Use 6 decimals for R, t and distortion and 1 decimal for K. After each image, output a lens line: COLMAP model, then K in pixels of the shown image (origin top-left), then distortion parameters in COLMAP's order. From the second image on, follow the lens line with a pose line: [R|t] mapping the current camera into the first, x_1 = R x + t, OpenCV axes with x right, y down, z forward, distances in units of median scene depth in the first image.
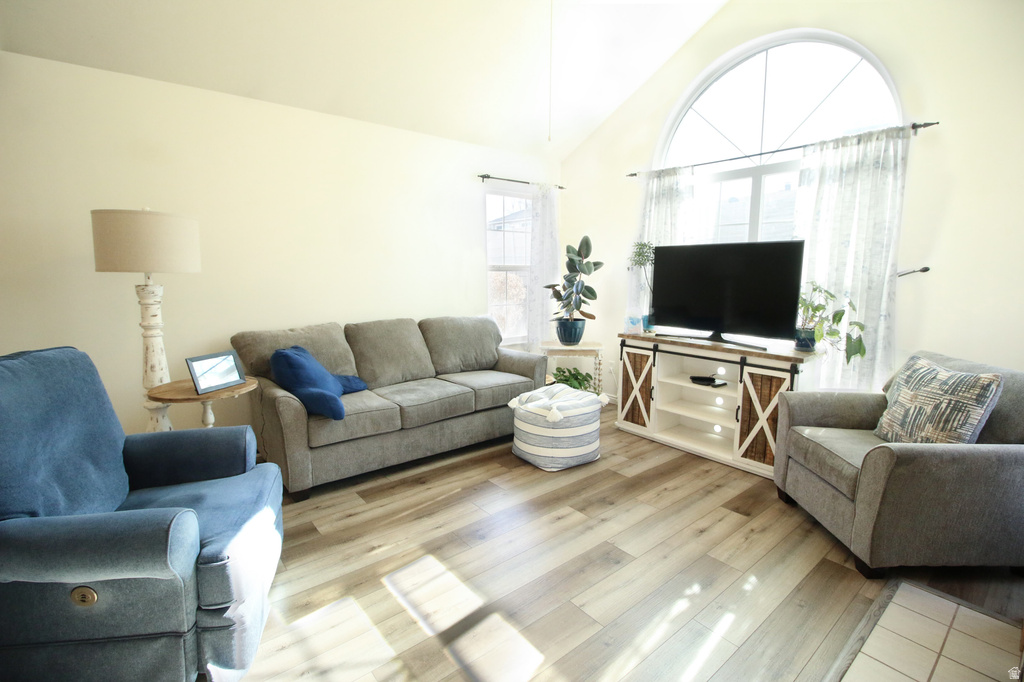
lens RADIAL K [[468.8, 0, 512.0], [0, 468.8, 341.0], [0, 0, 1]] dist [0.010315, -0.021371]
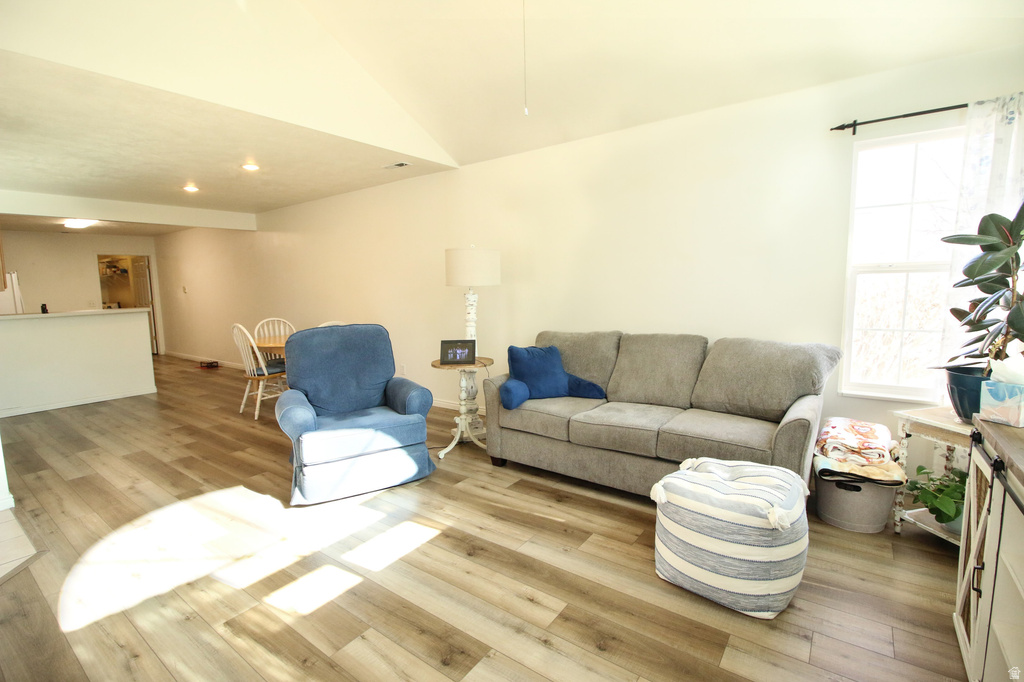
lens RADIAL K [[468.8, 0, 512.0], [0, 468.8, 341.0], [0, 0, 1]] dist [0.010315, -0.021371]
pose [[0.252711, 0.102487, -0.962098, 0.671106], [-0.121305, 0.989884, 0.073584, -0.079733], [0.959907, 0.098112, 0.262587, 0.620006]]
